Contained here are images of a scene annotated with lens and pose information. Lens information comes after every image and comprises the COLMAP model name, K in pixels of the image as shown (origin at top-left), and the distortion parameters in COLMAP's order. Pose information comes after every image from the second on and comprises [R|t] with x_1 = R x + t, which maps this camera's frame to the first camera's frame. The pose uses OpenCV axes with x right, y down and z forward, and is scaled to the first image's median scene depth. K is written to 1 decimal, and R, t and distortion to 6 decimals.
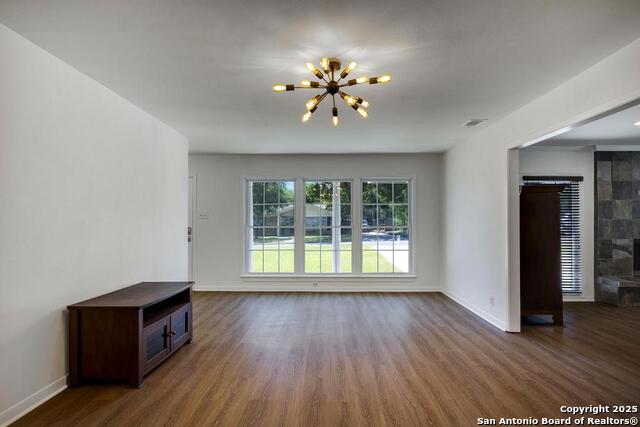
lens RADIAL K [[370.0, 0, 320.9], [0, 370.0, 217.9], [0, 0, 1]] dist [0.004445, 0.000418]
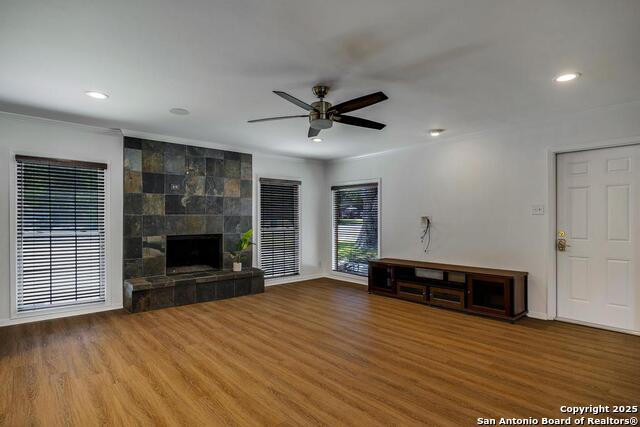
lens RADIAL K [[347.2, 0, 318.9], [0, 347.2, 222.0], [0, 0, 1]] dist [0.001380, 0.000217]
pose [[0.743232, -0.004895, 0.669016, 0.540112], [-0.012521, 0.999696, 0.021224, -0.001597], [-0.668917, -0.024151, 0.742945, 0.086231]]
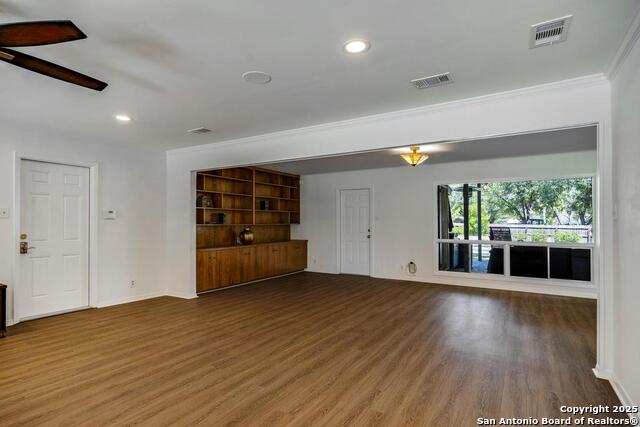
lens RADIAL K [[333.1, 0, 314.6], [0, 333.1, 222.5], [0, 0, 1]] dist [0.000092, 0.000183]
pose [[-0.854960, 0.000940, 0.518694, 0.489400], [-0.008328, 0.999845, -0.015538, 0.006844], [-0.518628, -0.017604, -0.854819, 0.574989]]
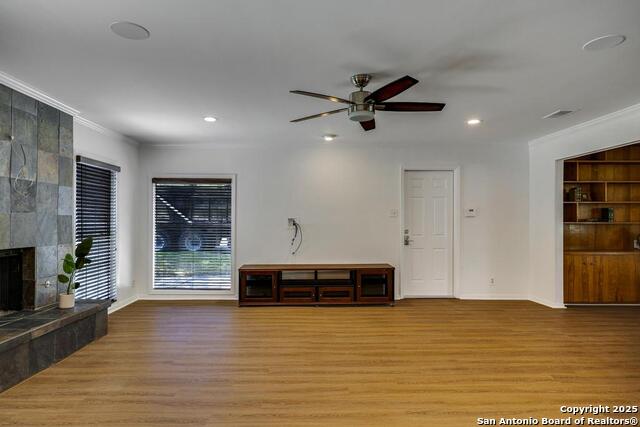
lens RADIAL K [[378.9, 0, 316.6], [0, 378.9, 219.6], [0, 0, 1]] dist [0.001278, 0.000447]
pose [[-0.030224, 0.006309, 0.999523, 0.370829], [-0.015763, 0.999853, -0.006788, 0.009586], [-0.999419, -0.015961, -0.030120, 0.563978]]
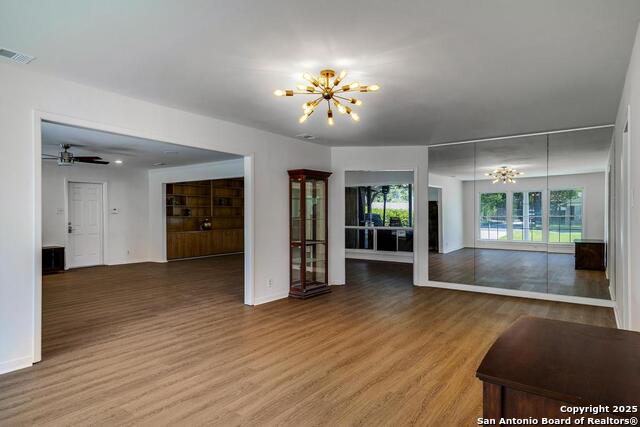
lens RADIAL K [[378.9, 0, 316.6], [0, 378.9, 219.6], [0, 0, 1]] dist [0.001278, 0.000447]
pose [[-0.813397, -0.002399, 0.581704, -0.291064], [-0.003206, 0.999995, -0.000358, 0.012731], [-0.581700, -0.002156, -0.813401, 0.944861]]
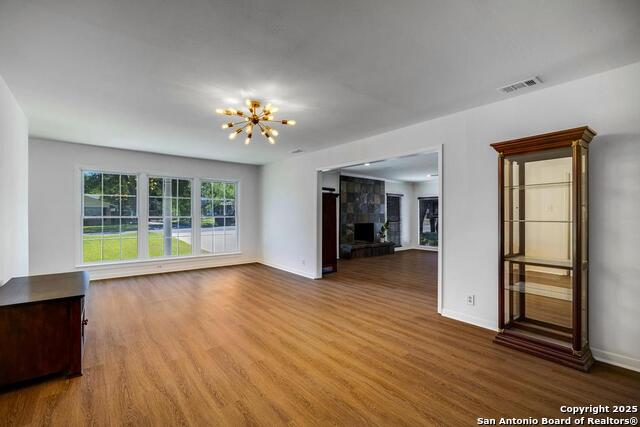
lens RADIAL K [[287.1, 0, 320.0], [0, 287.1, 213.5], [0, 0, 1]] dist [-0.002609, -0.000391]
pose [[0.761907, 0.008813, 0.647627, -0.244208], [-0.016519, 0.999847, 0.005828, 0.000361], [-0.647476, -0.015138, 0.761935, -0.005959]]
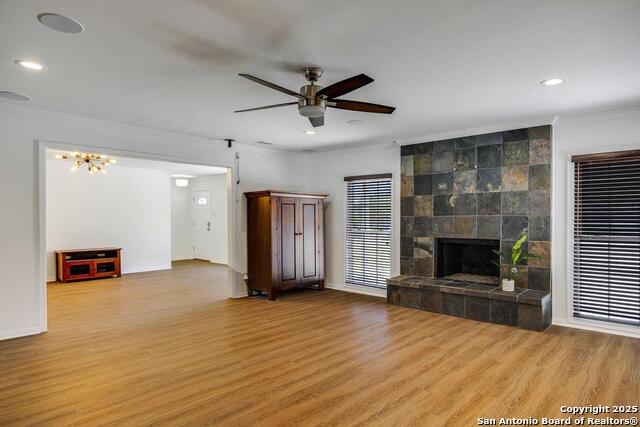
lens RADIAL K [[381.6, 0, 315.8], [0, 381.6, 221.4], [0, 0, 1]] dist [0.003109, 0.000778]
pose [[0.742249, 0.005457, -0.670102, 1.256251], [0.009831, 0.999771, 0.019030, -0.003879], [0.670052, -0.020713, 0.742025, 0.105463]]
